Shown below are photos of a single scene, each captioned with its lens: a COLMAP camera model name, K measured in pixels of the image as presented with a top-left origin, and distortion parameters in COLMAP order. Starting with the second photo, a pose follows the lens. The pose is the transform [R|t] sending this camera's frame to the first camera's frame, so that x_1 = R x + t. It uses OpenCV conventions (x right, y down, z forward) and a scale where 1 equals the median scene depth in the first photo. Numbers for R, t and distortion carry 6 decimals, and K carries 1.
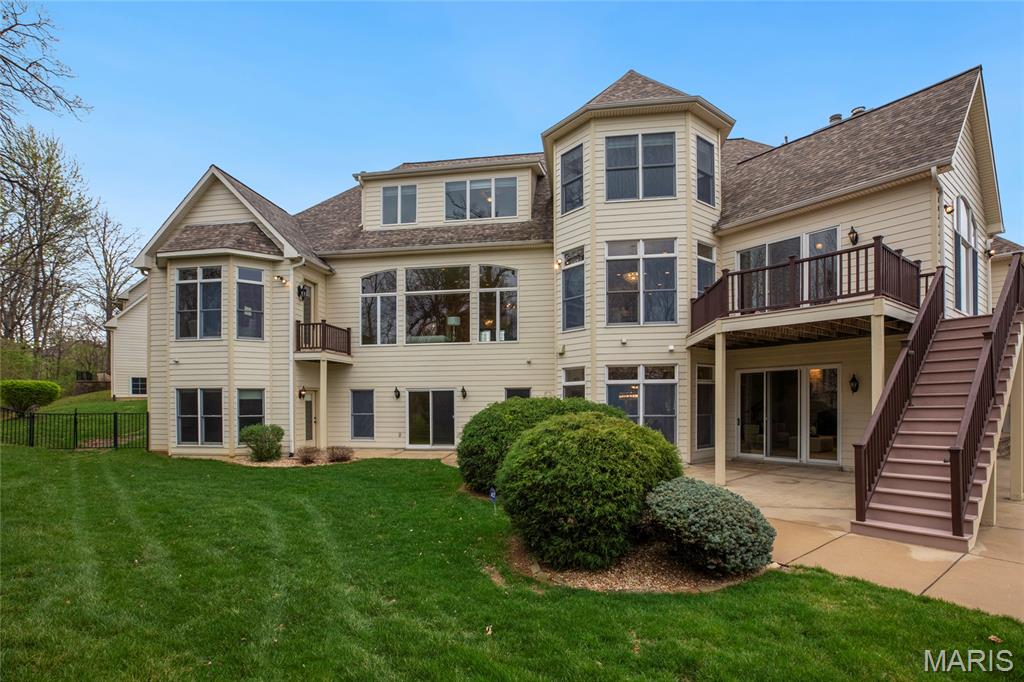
lens RADIAL K [[503.1, 0, 509.6], [0, 503.1, 411.5], [0, 0, 1]] dist [-0.004249, -0.000375]
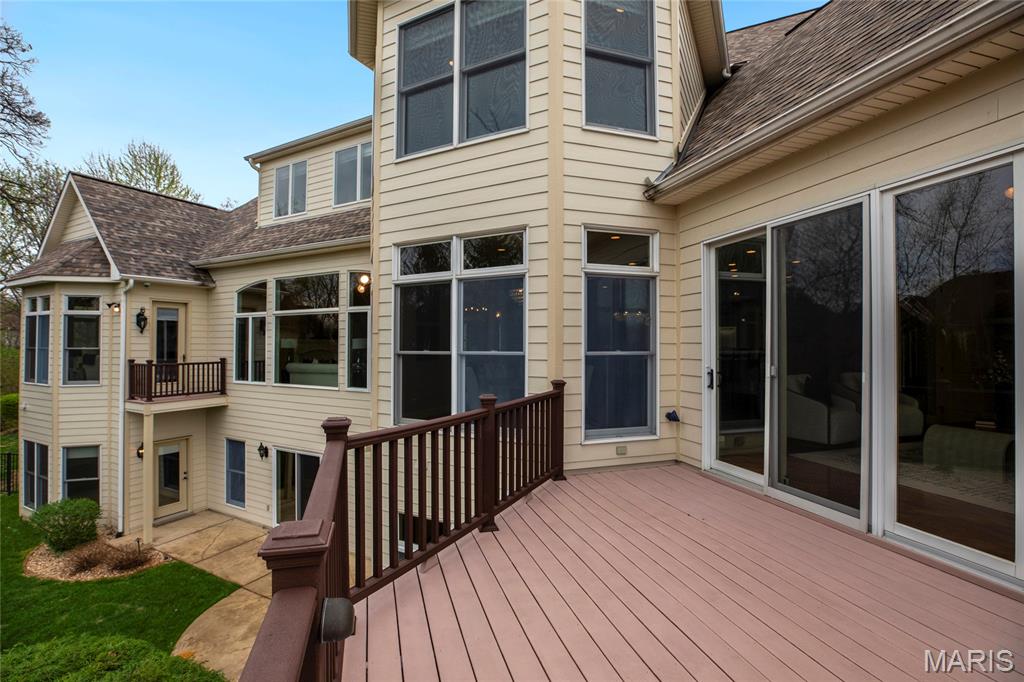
lens RADIAL K [[471.2, 0, 512.0], [0, 471.2, 341.0], [0, 0, 1]] dist [-0.003269, -0.000018]
pose [[0.935633, 0.005689, -0.352929, 0.357315], [-0.011244, 0.999843, -0.013691, -0.193113], [0.352795, 0.016779, 0.935550, 0.497795]]
